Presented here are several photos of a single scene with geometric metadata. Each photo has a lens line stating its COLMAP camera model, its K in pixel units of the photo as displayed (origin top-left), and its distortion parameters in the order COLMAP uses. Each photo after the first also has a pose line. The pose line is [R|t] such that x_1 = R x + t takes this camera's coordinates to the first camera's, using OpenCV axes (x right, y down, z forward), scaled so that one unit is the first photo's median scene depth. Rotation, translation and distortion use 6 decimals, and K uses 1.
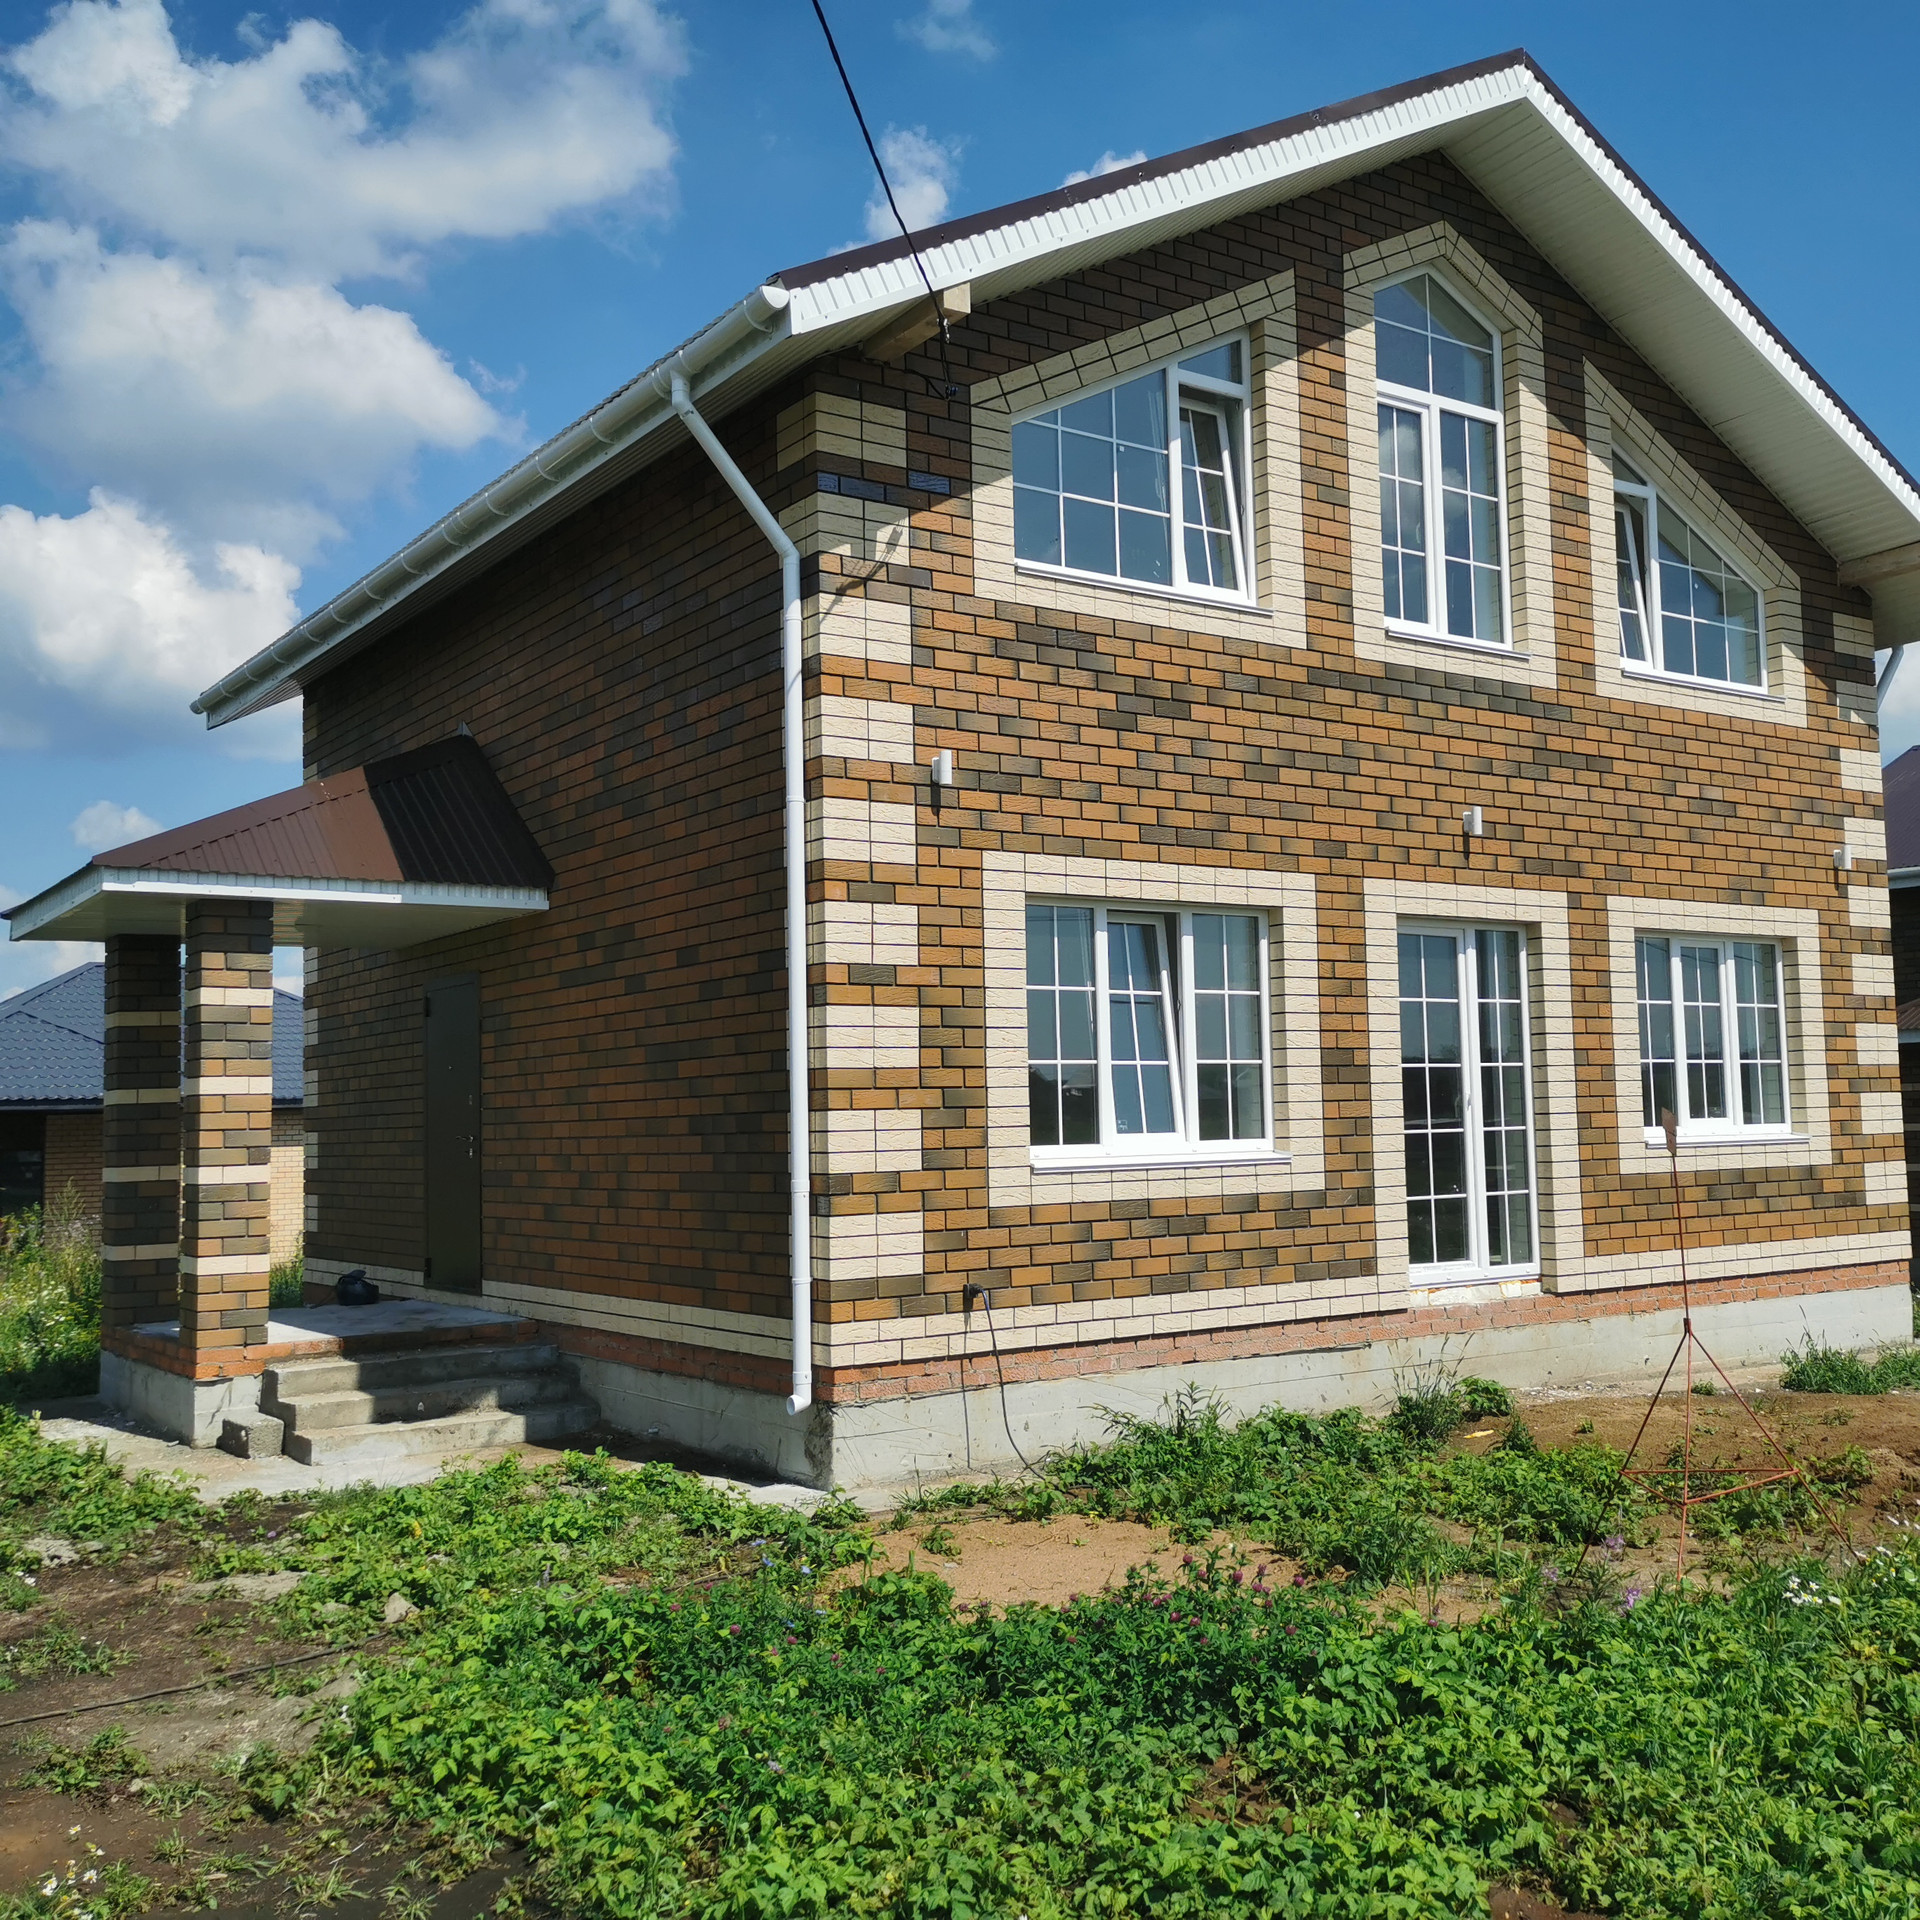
lens RADIAL K [[1921.7, 0, 802.1], [0, 1921.7, 1038.3], [0, 0, 1]] dist [0.025938, -0.003207]
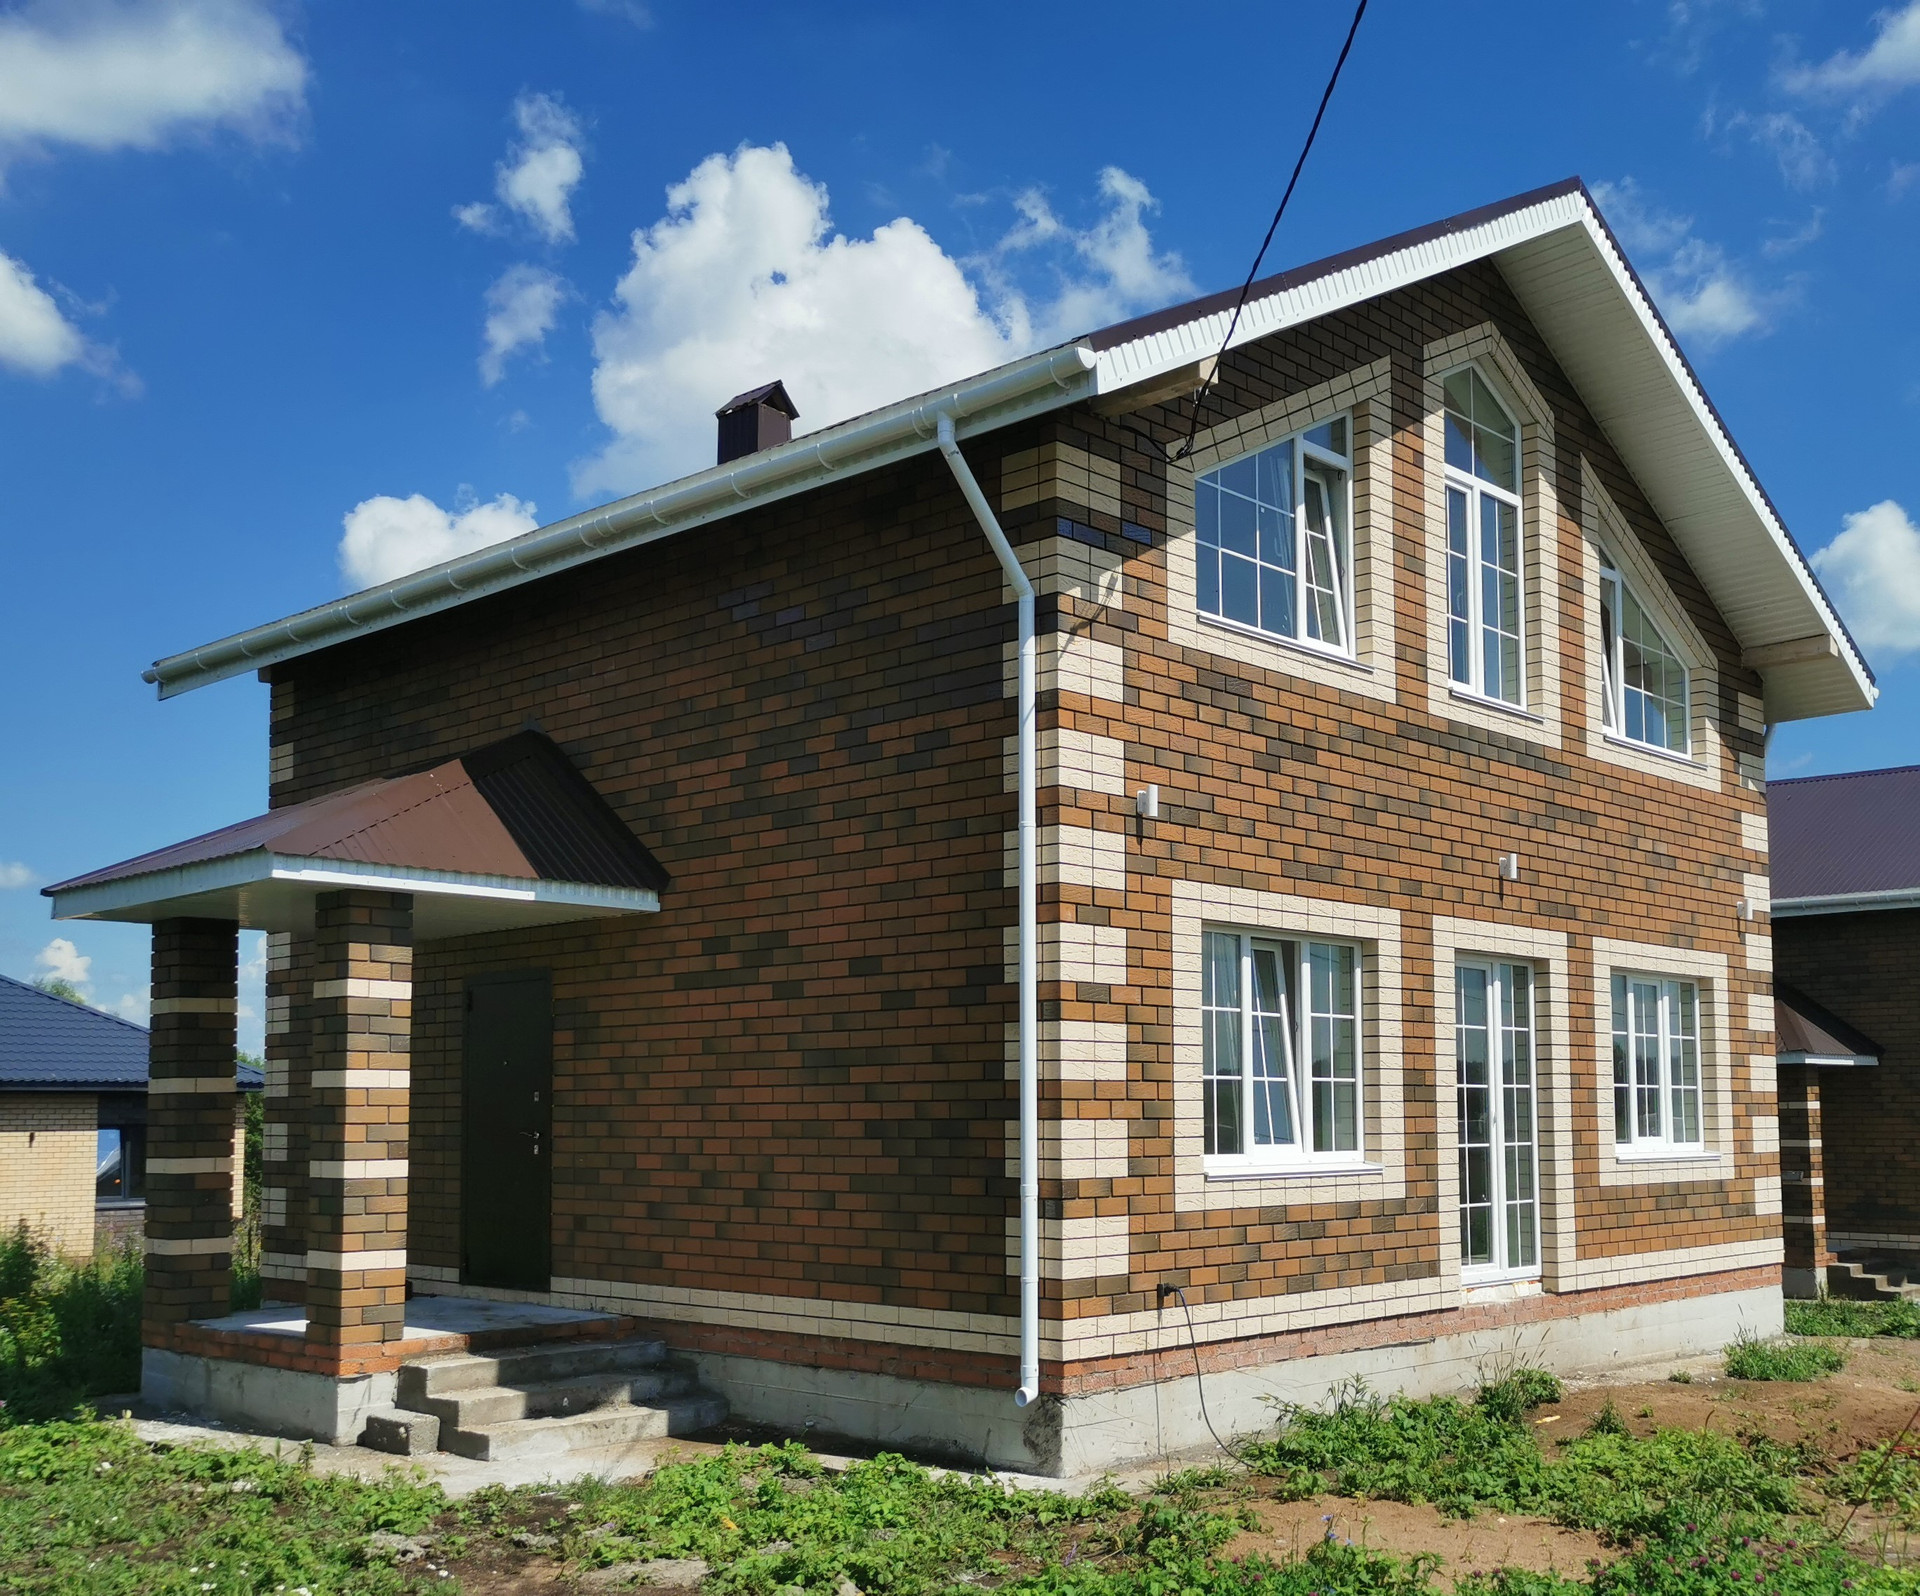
lens RADIAL K [[1952.5, 0, 778.1], [0, 1952.5, 1032.2], [0, 0, 1]] dist [0.024913, -0.000698]
pose [[0.980752, 0.028241, 0.193204, -0.299179], [-0.028442, 0.999594, -0.001732, -0.003816], [-0.193175, -0.003796, 0.981157, -0.025088]]
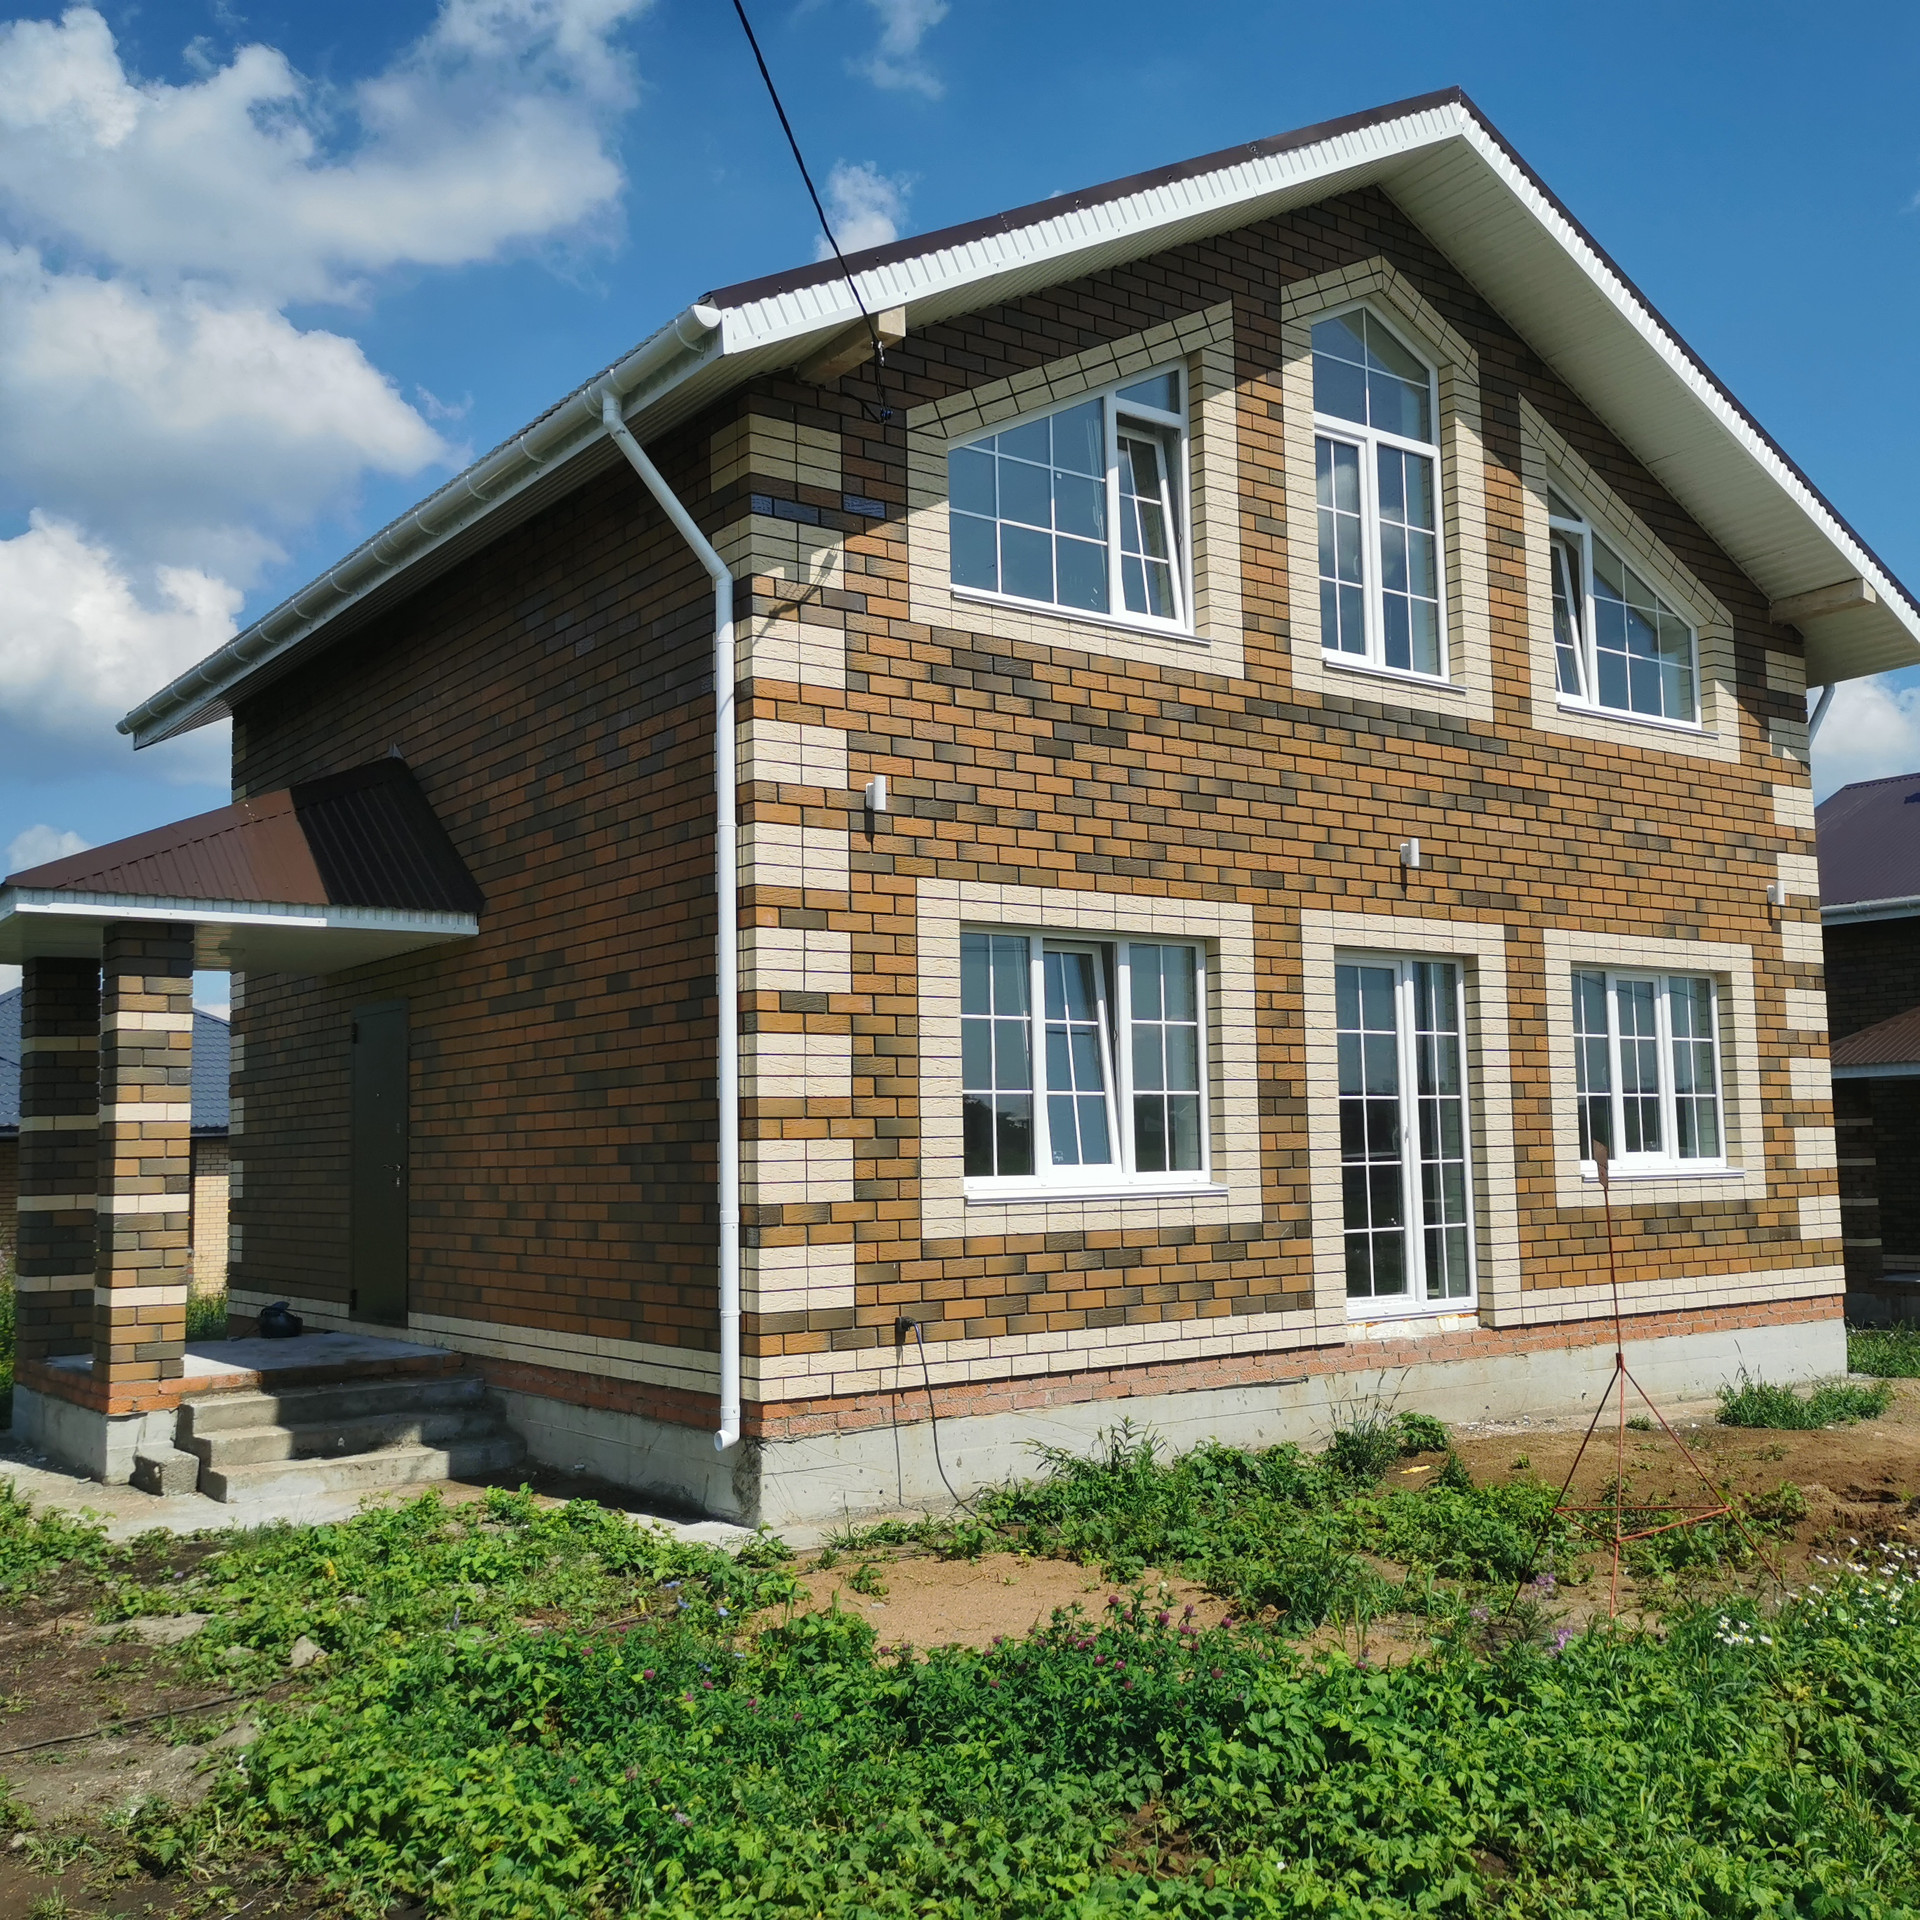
lens RADIAL K [[1921.7, 0, 802.1], [0, 1921.7, 1038.3], [0, 0, 1]] dist [0.025938, -0.003207]
pose [[0.999669, 0.005279, 0.025166, 0.009426], [-0.004857, 0.999847, -0.016797, 0.001692], [-0.025251, 0.016669, 0.999542, 0.013556]]
